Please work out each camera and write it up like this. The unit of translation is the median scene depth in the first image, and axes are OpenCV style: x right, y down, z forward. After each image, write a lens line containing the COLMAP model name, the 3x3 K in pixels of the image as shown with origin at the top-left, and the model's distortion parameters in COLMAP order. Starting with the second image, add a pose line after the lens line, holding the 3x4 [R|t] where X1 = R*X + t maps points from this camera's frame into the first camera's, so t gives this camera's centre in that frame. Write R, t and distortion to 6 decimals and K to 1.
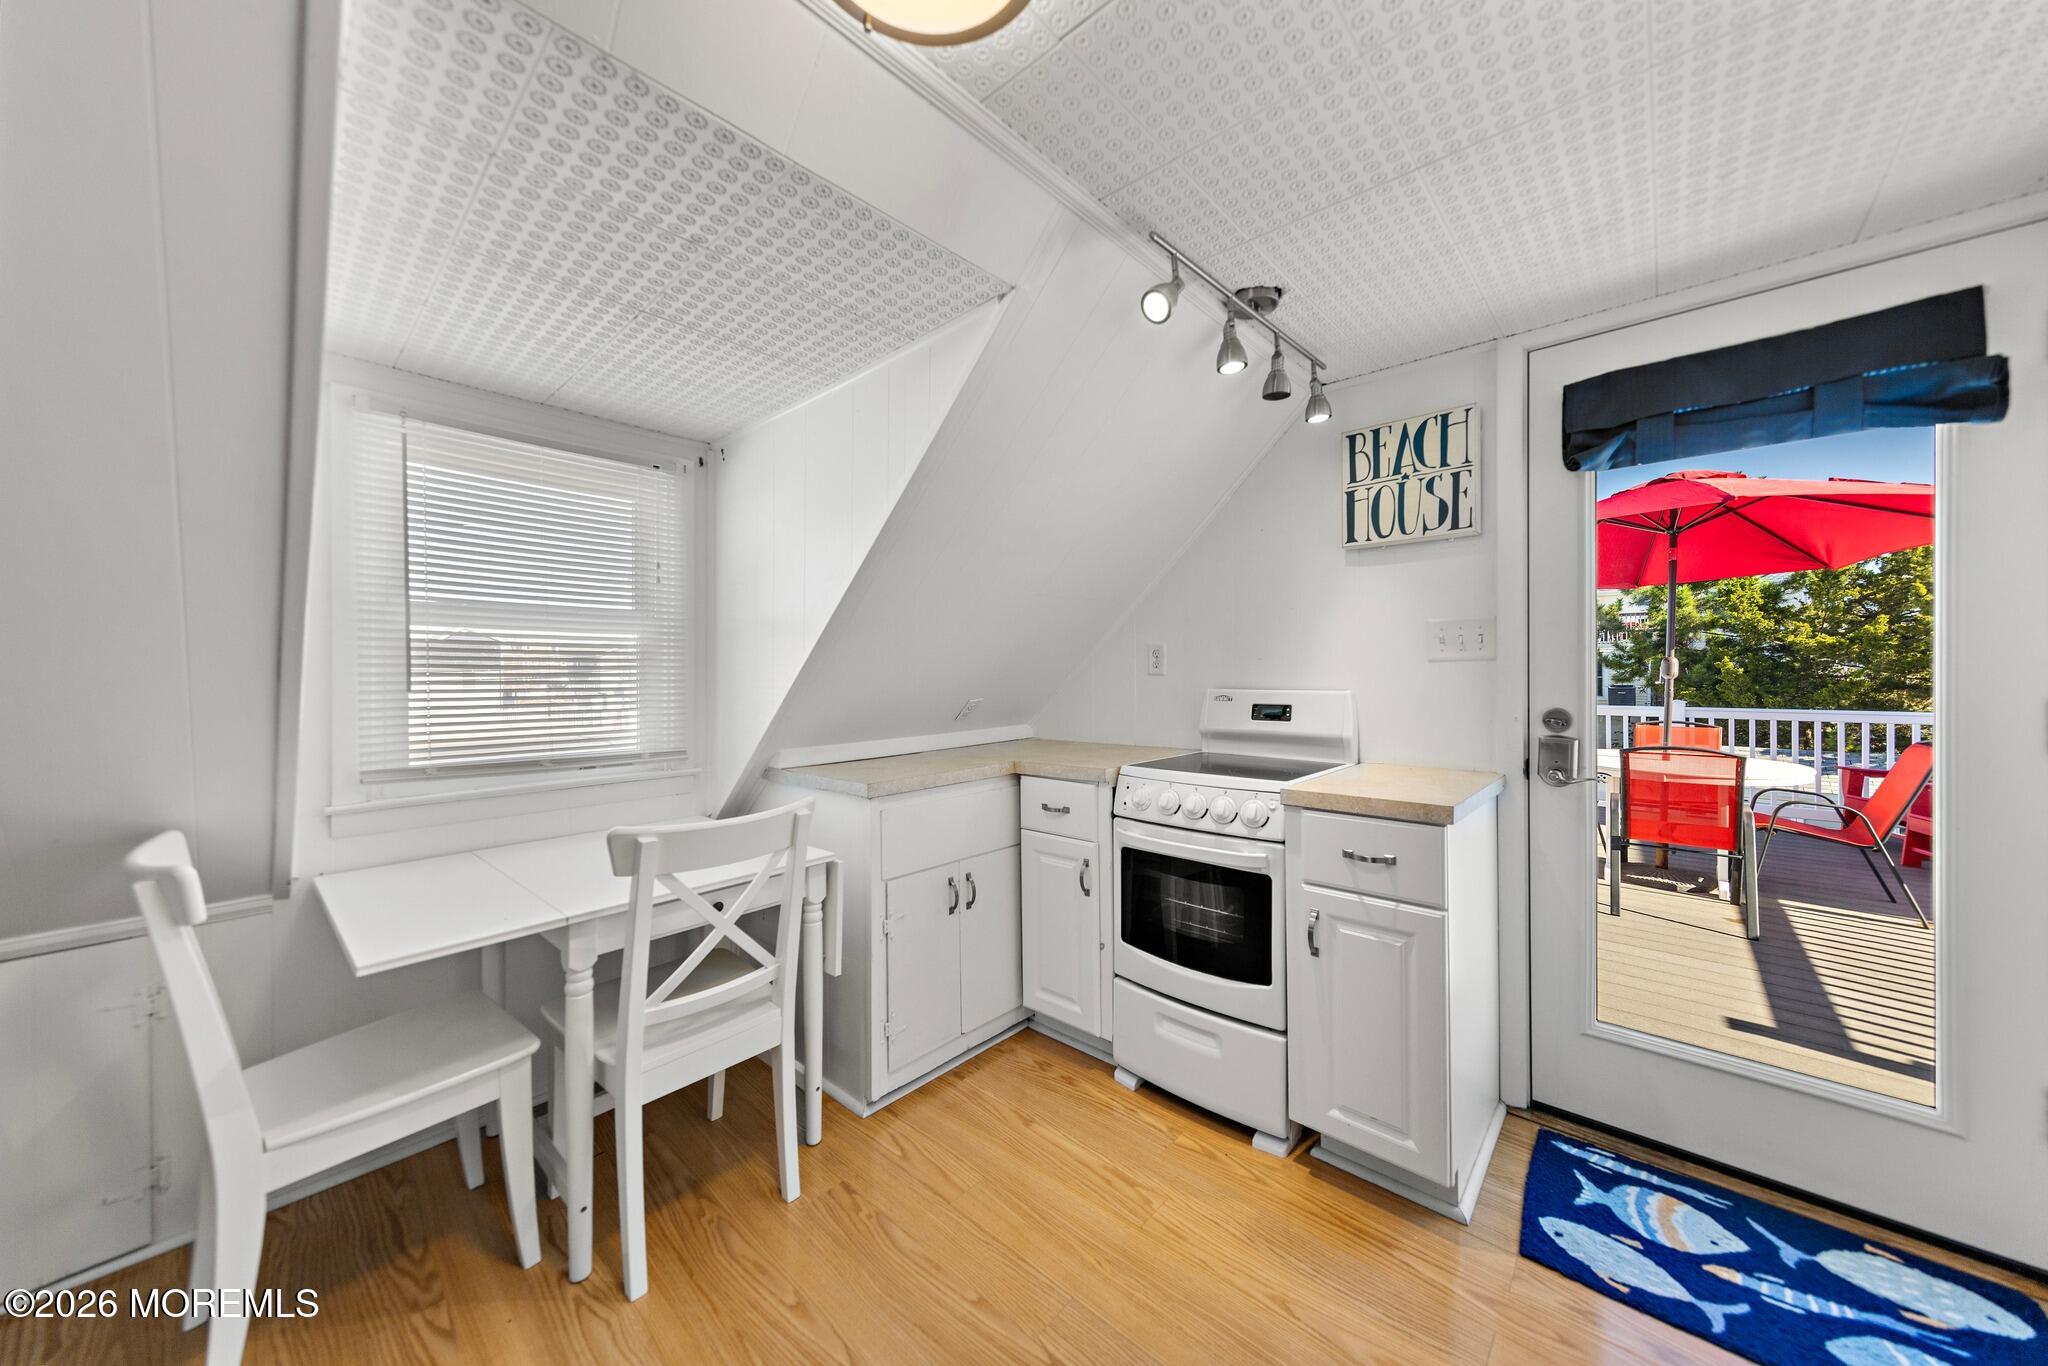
lens RADIAL K [[702.5, 0, 1027.5], [0, 702.5, 675.5], [0, 0, 1]] dist [0.011227, -0.001485]
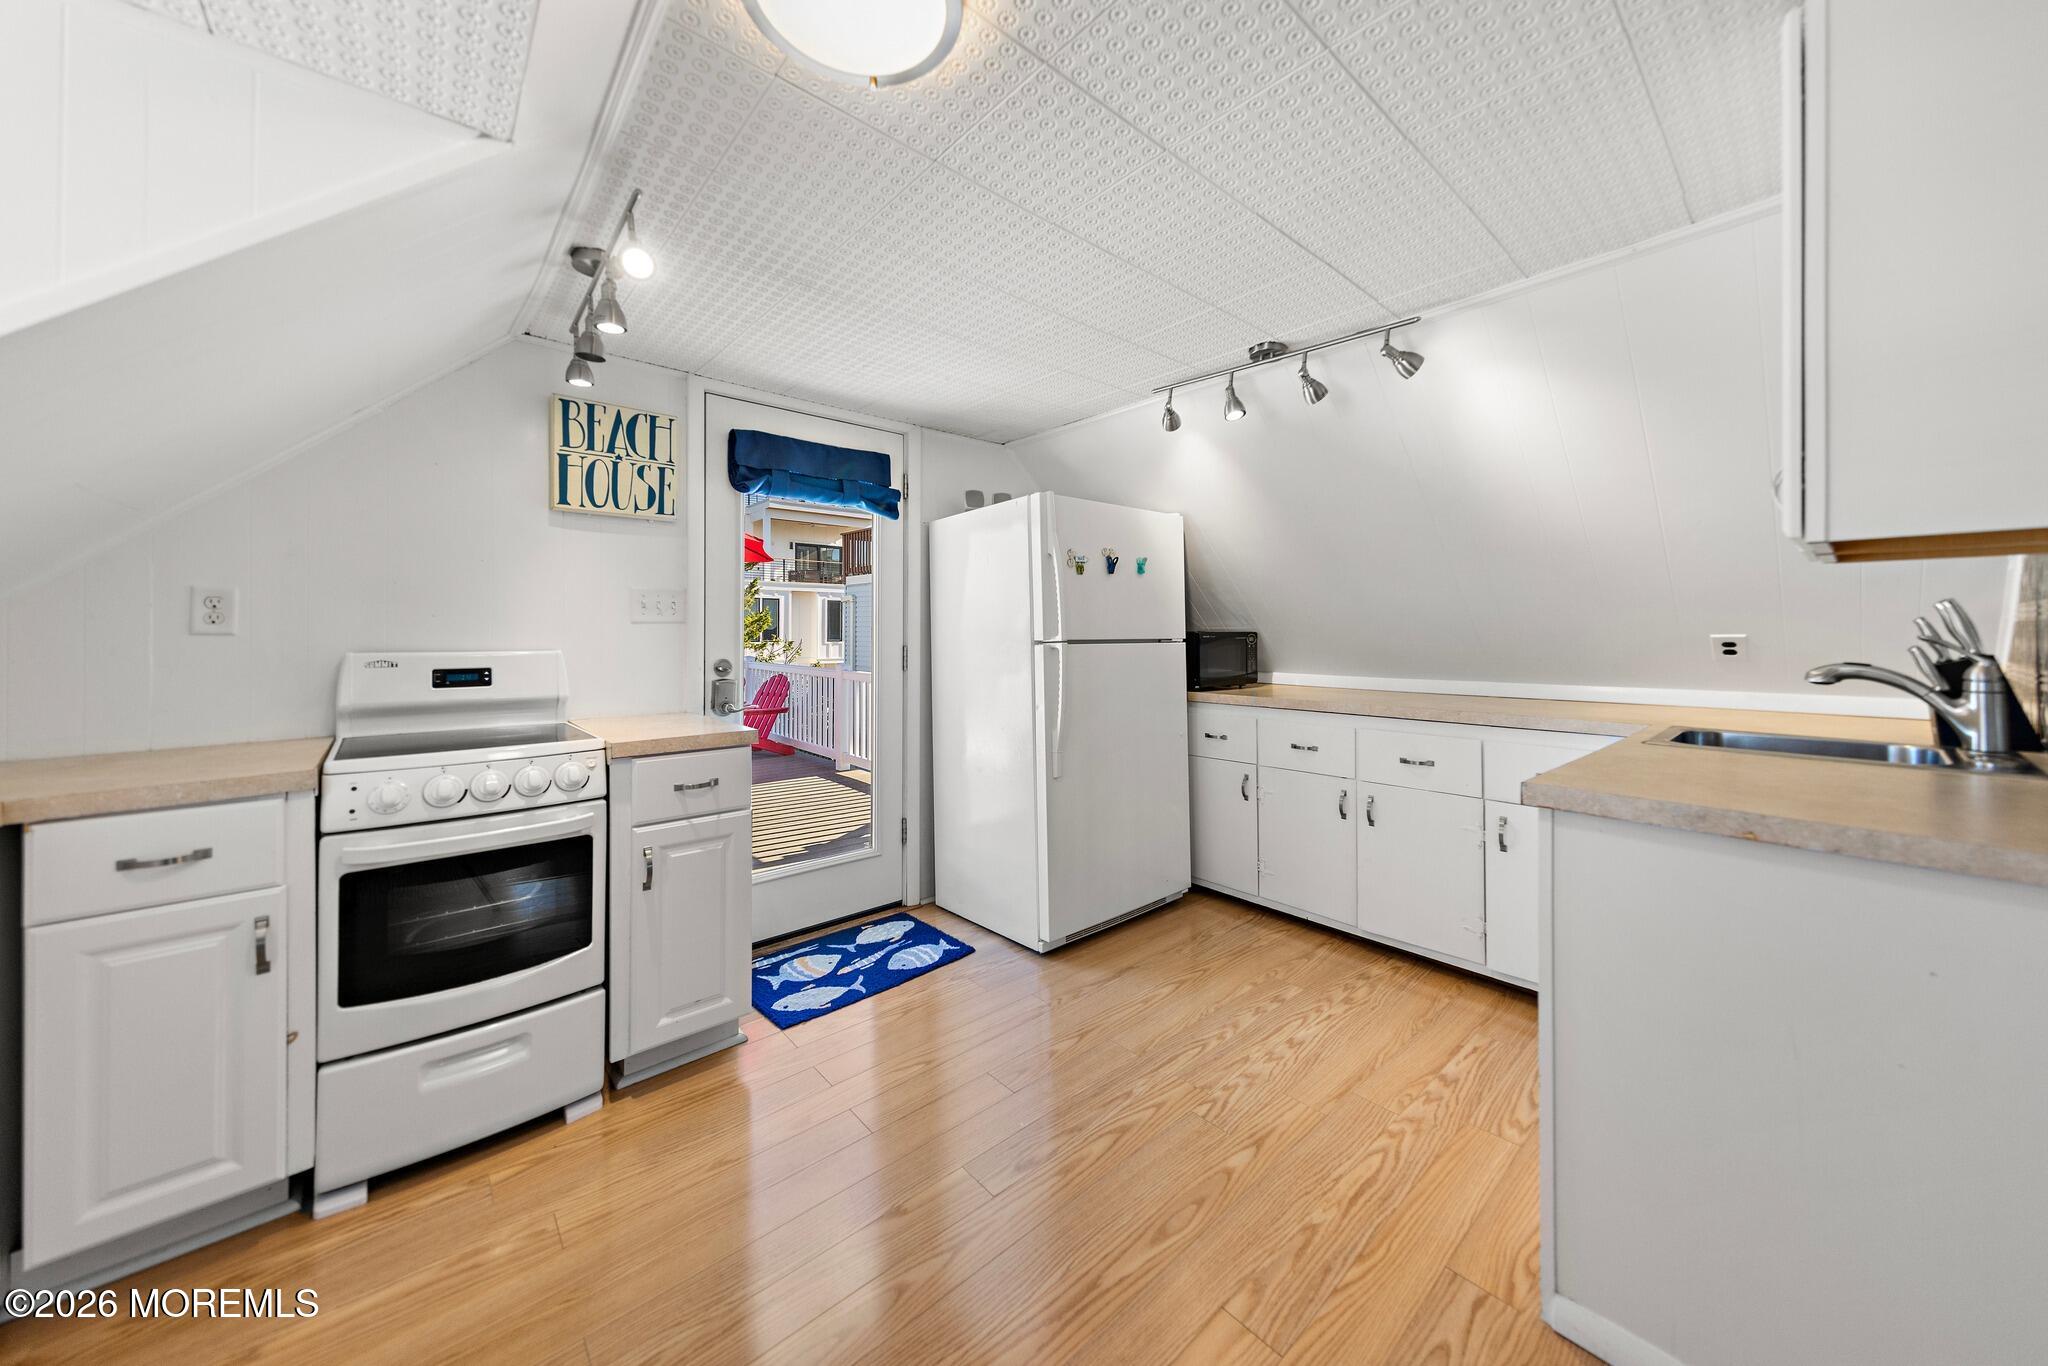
lens RADIAL K [[702.5, 0, 1037.2], [0, 702.5, 631.6], [0, 0, 1]] dist [0.011227, -0.001485]
pose [[0.107439, 0.011996, 0.994139, -0.521751], [0.005281, 0.999906, -0.012636, 0.011982], [-0.994198, 0.006608, 0.107366, 0.232635]]
